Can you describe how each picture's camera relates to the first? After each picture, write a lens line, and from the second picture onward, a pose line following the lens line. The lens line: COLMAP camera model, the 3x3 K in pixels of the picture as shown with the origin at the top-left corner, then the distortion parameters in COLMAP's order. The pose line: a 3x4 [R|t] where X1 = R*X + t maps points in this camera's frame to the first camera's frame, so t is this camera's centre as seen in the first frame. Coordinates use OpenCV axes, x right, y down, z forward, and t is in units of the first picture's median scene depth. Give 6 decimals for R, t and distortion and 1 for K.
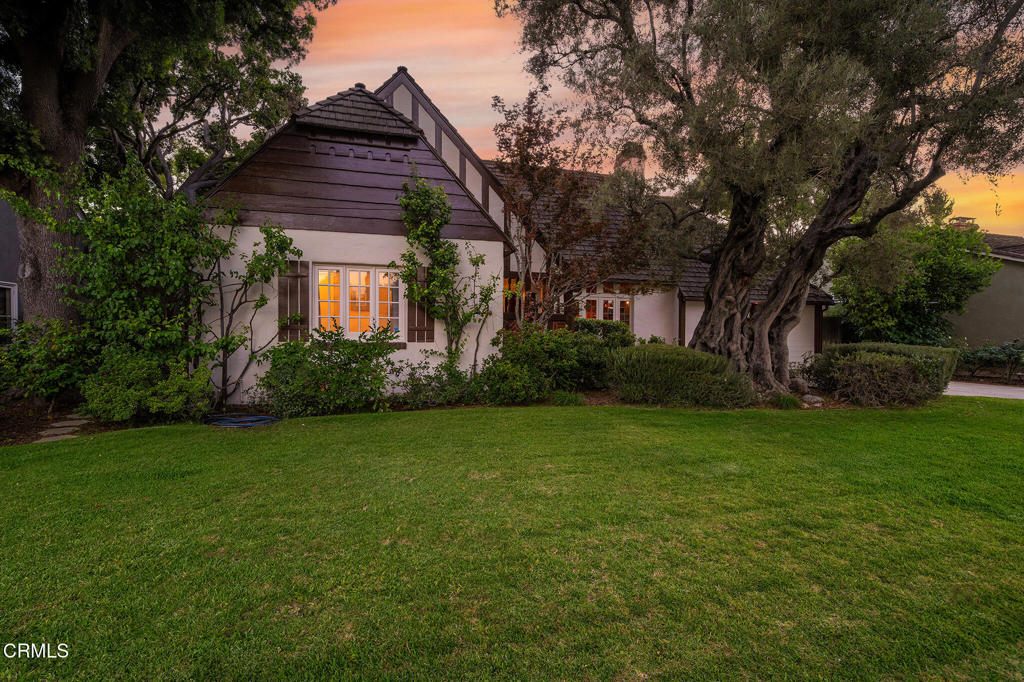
lens RADIAL K [[486.6, 0, 512.0], [0, 486.6, 361.0], [0, 0, 1]] dist [-0.001043, -0.000361]
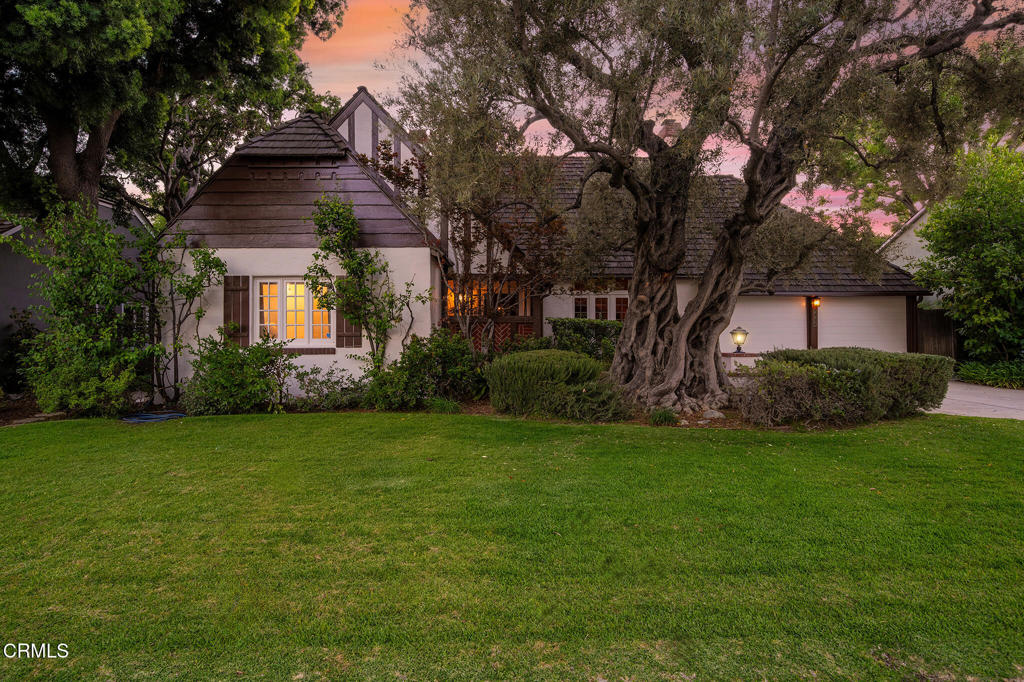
lens RADIAL K [[525.4, 0, 512.0], [0, 525.4, 341.0], [0, 0, 1]] dist [-0.000779, 0.000302]
pose [[0.960644, -0.004683, -0.277743, 0.482879], [-0.005176, 0.999382, -0.034754, -0.016005], [0.277735, 0.034824, 0.960026, 0.015376]]
